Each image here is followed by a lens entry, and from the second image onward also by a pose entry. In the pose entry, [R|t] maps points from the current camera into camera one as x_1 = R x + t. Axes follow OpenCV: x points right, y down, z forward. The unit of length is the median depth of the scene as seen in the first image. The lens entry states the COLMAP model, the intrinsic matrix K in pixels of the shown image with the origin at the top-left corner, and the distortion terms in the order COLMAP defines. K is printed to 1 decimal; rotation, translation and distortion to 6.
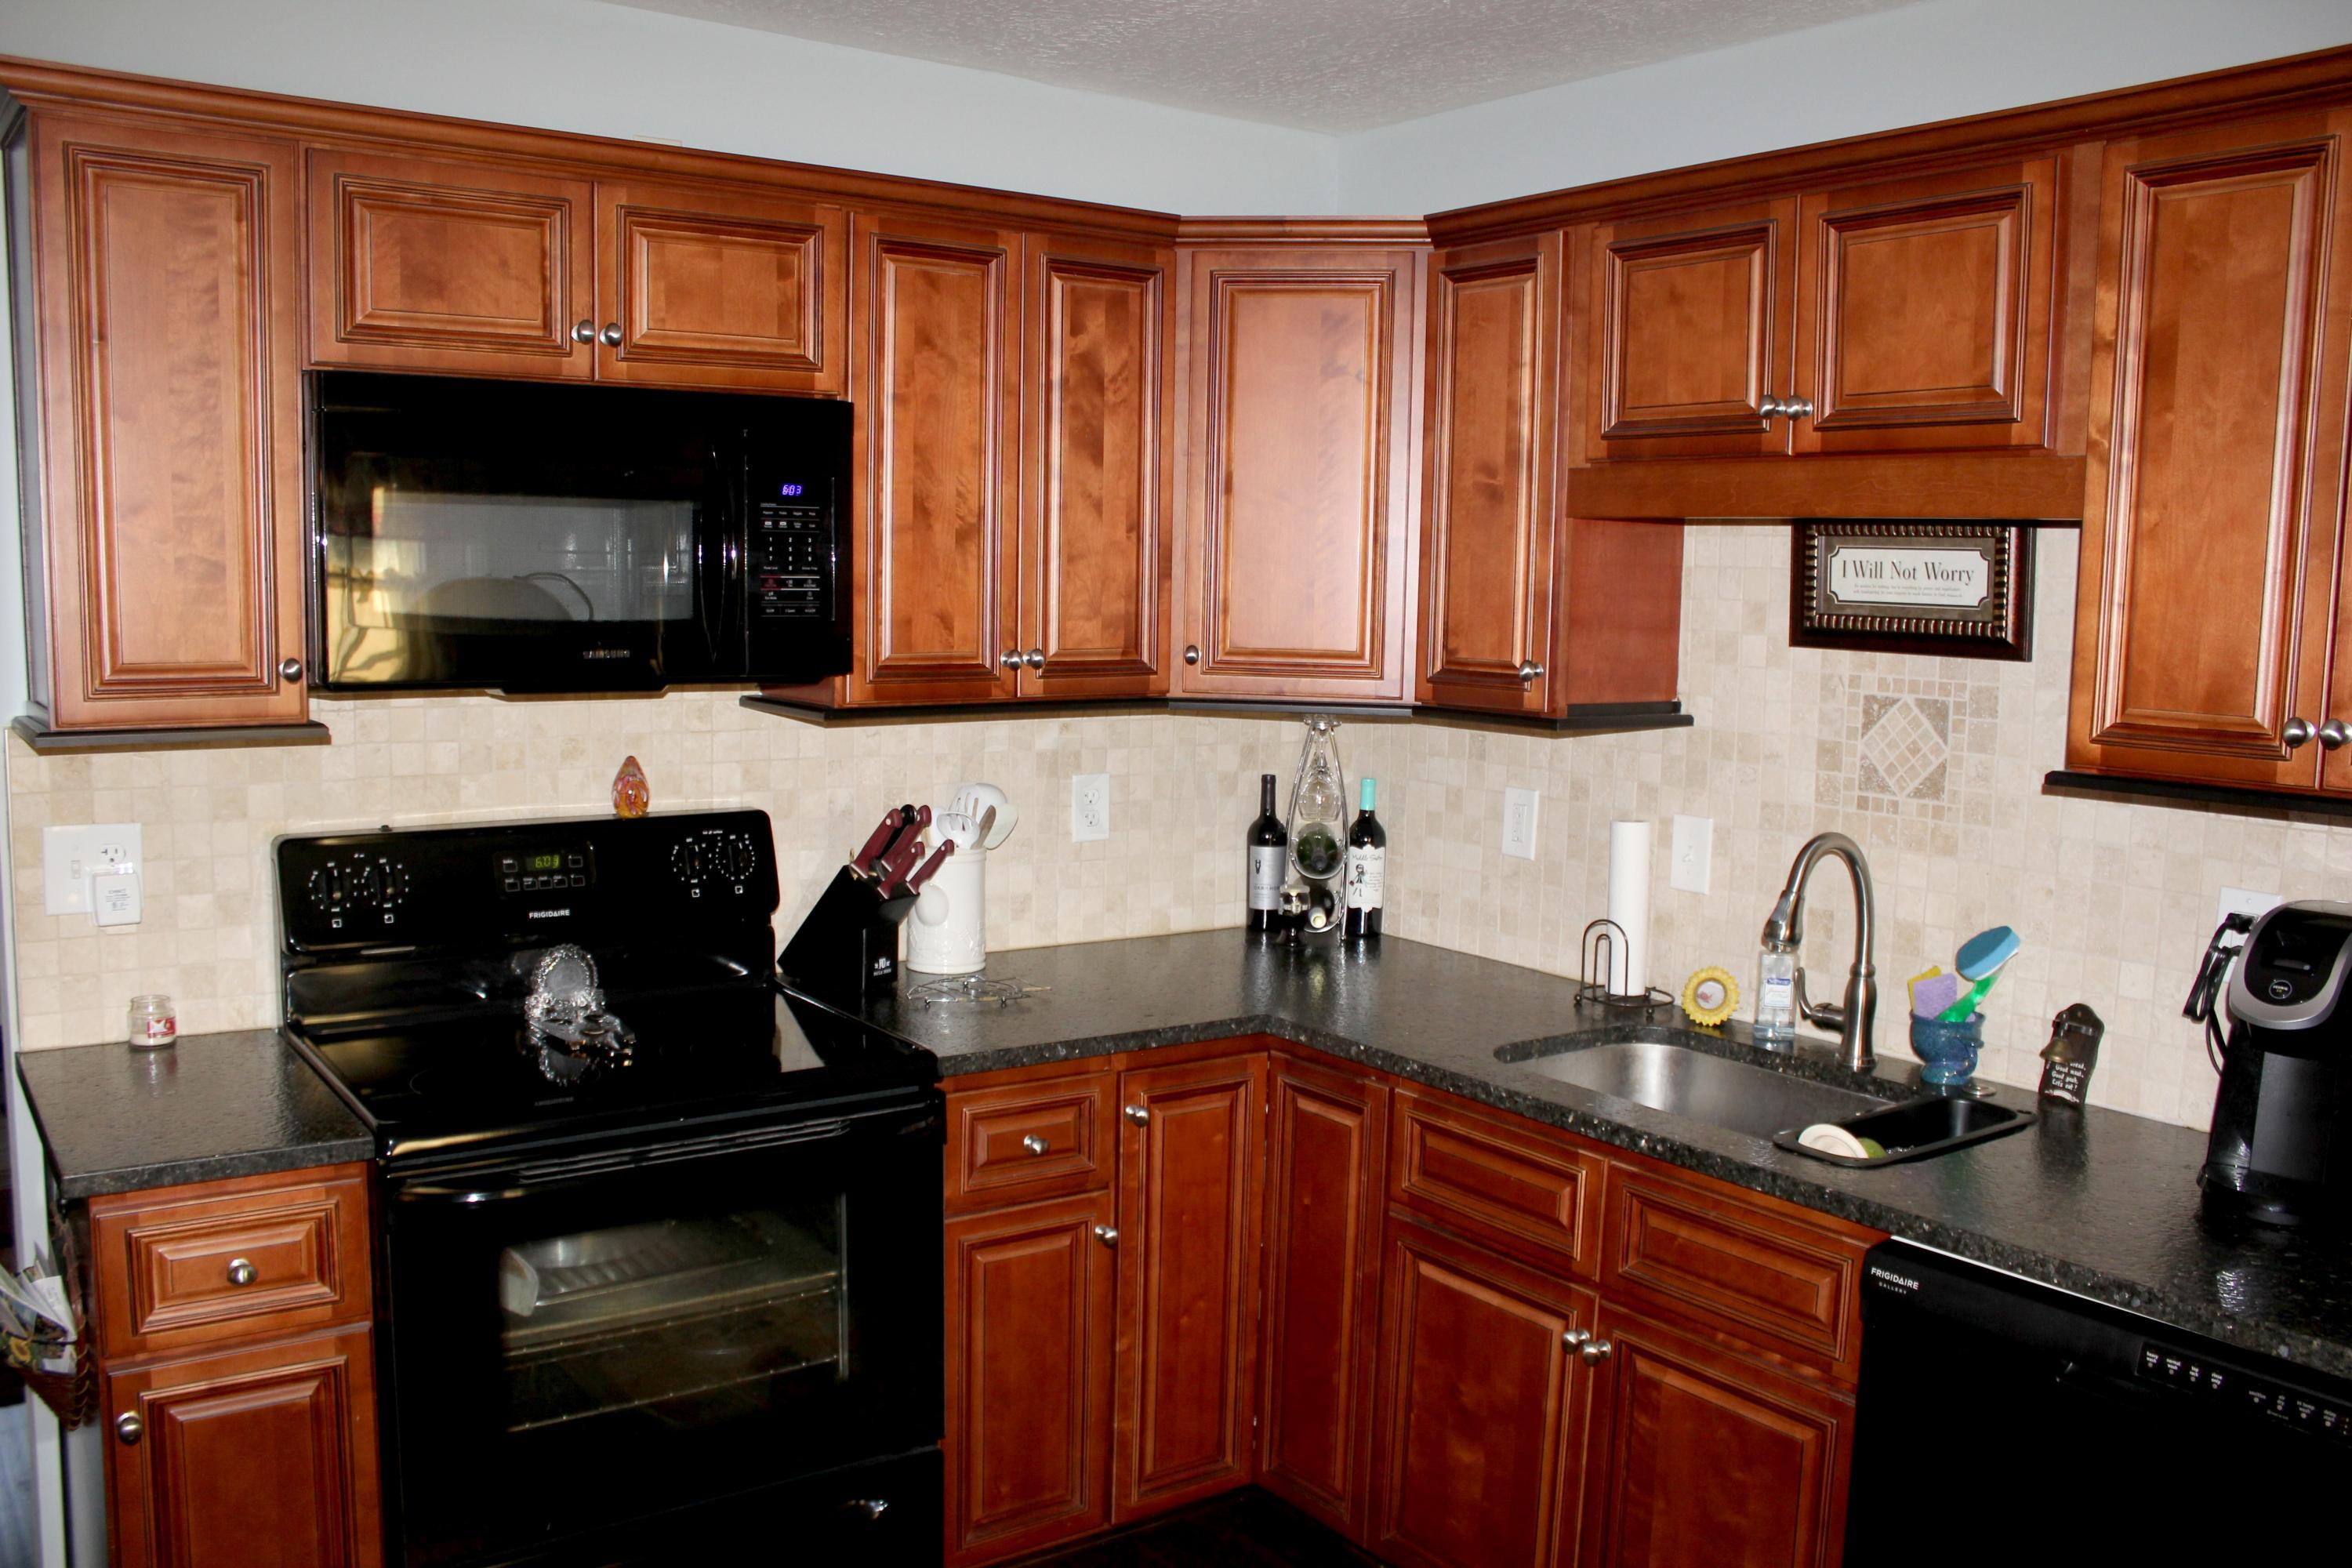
lens RADIAL K [[1970.9, 0, 1176.0], [0, 1970.9, 784.0], [0, 0, 1]] dist [-0.174470, 0.174701]
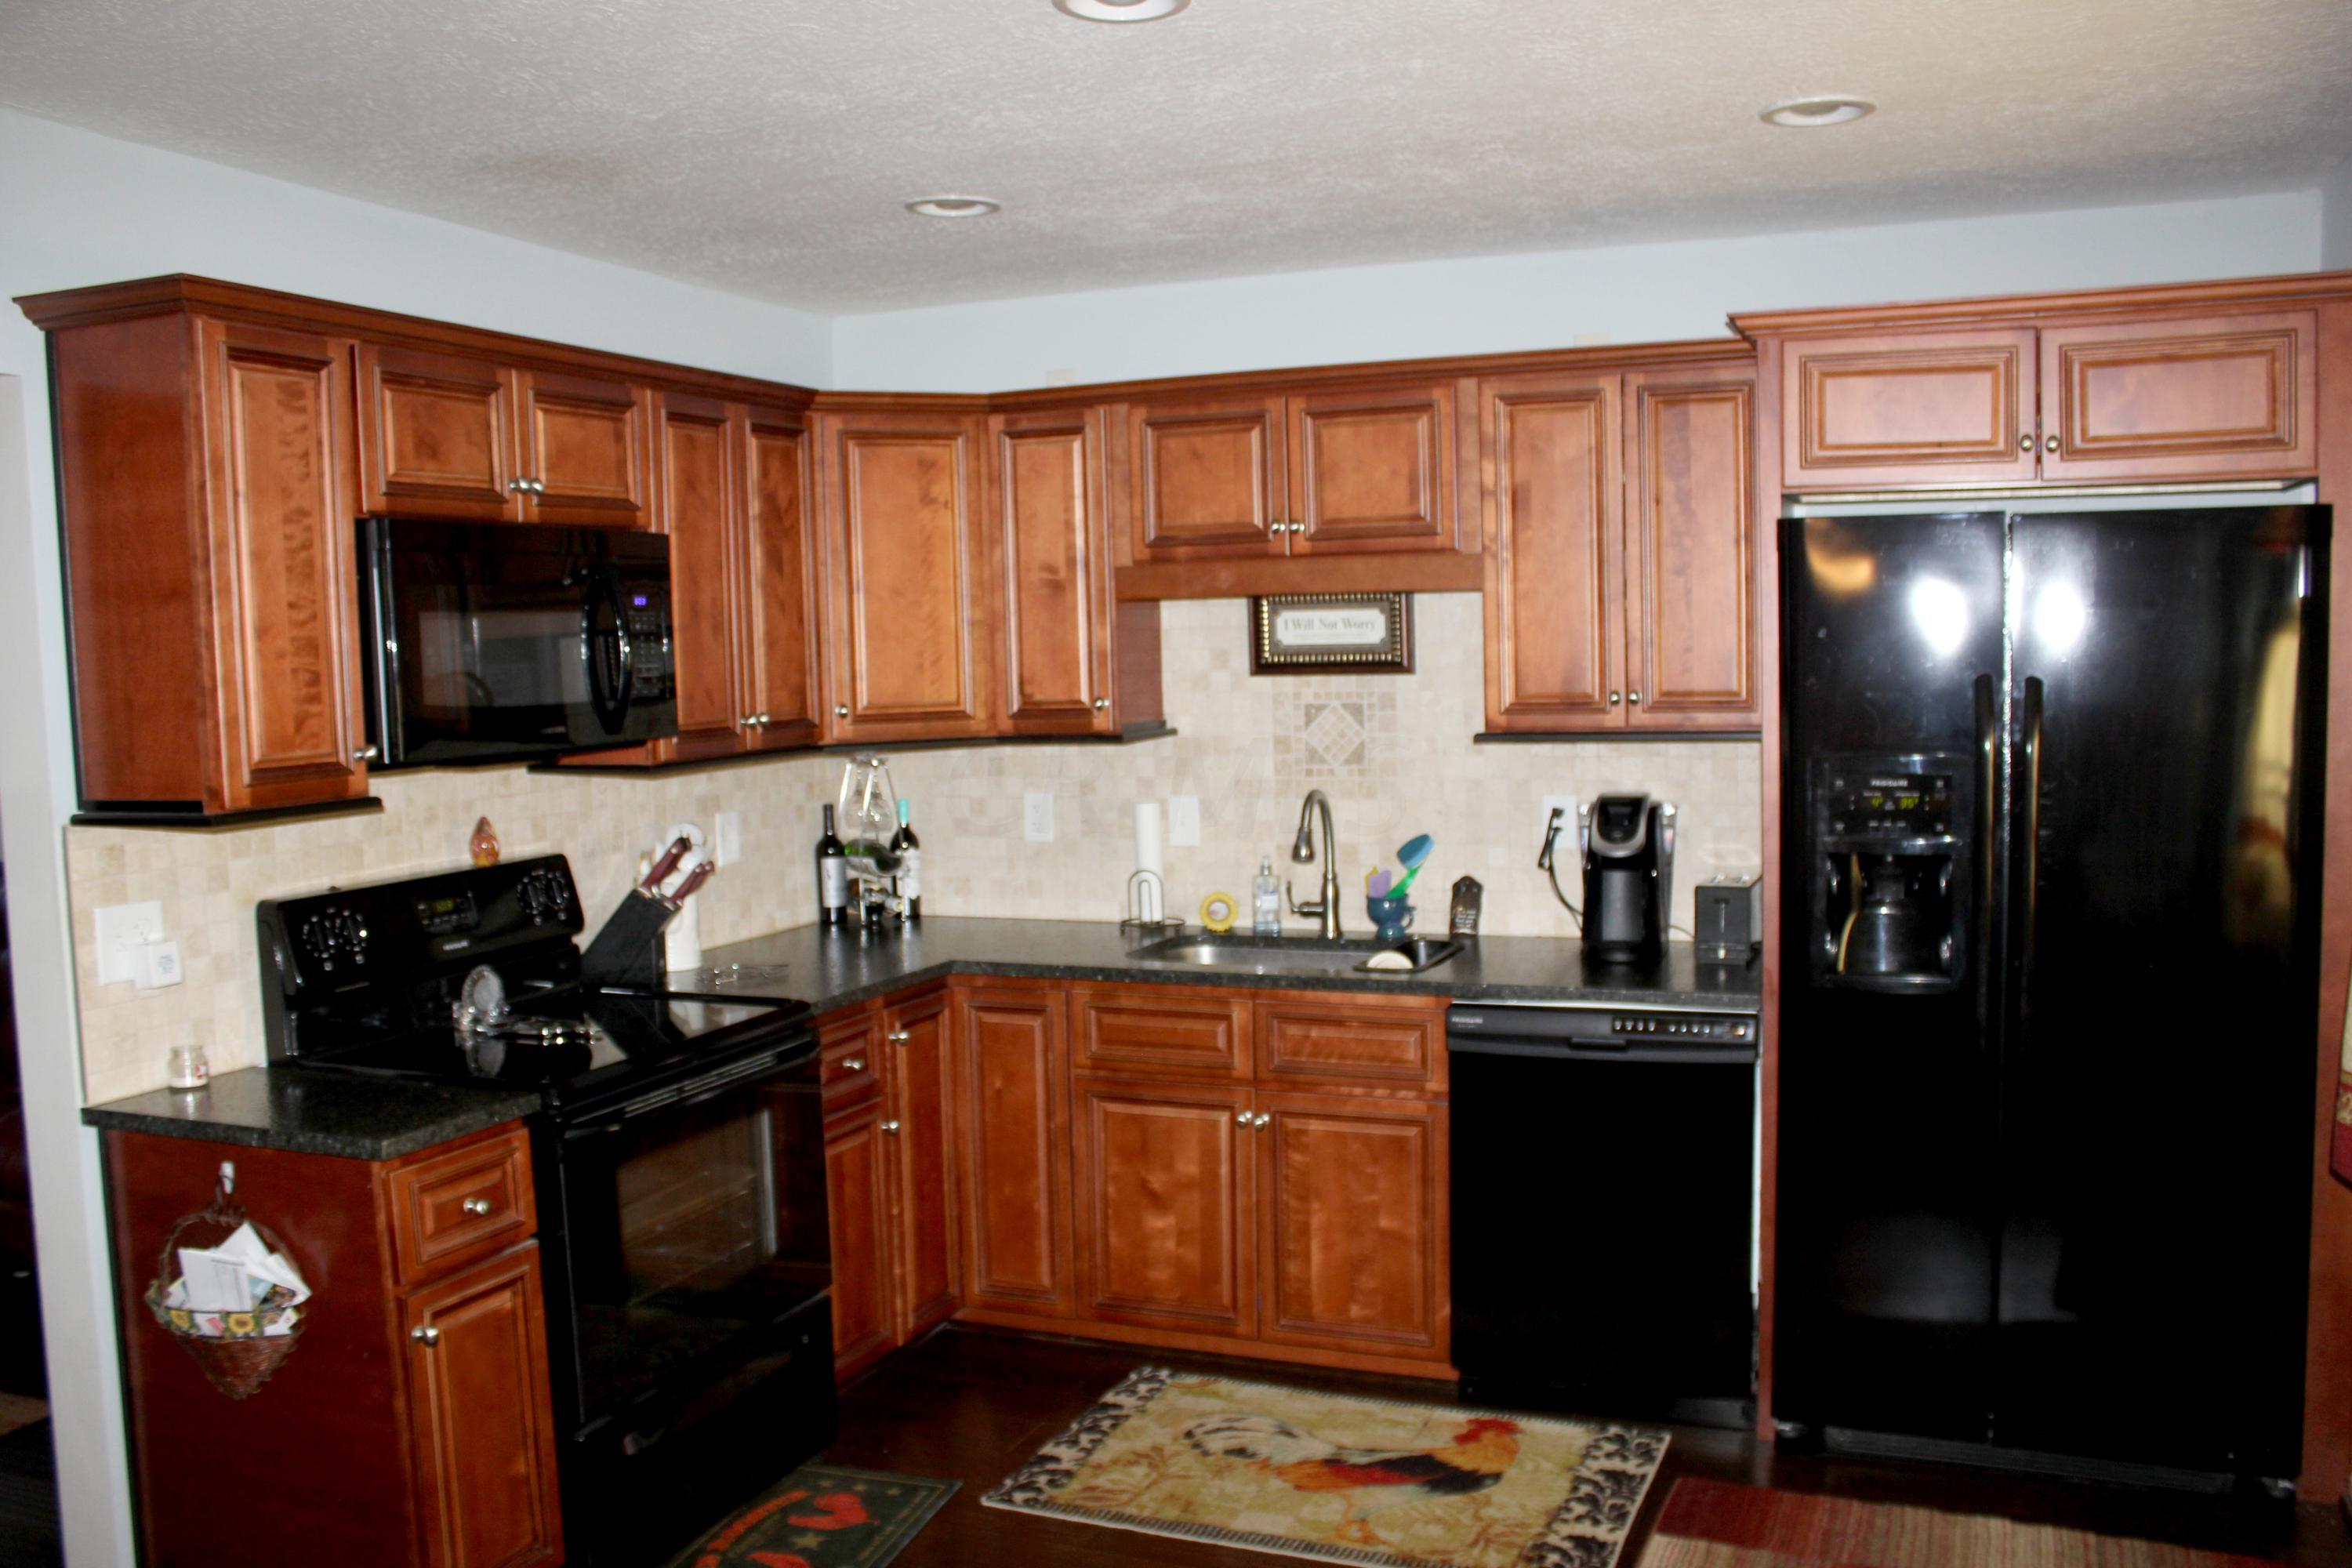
lens RADIAL K [[1970.9, 0, 1176.0], [0, 1970.9, 784.0], [0, 0, 1]] dist [-0.174470, 0.174701]
pose [[0.845280, -0.082515, 0.527913, -0.592545], [0.101179, 0.994847, -0.006506, 0.019028], [-0.524656, 0.058913, 0.849273, -0.307015]]
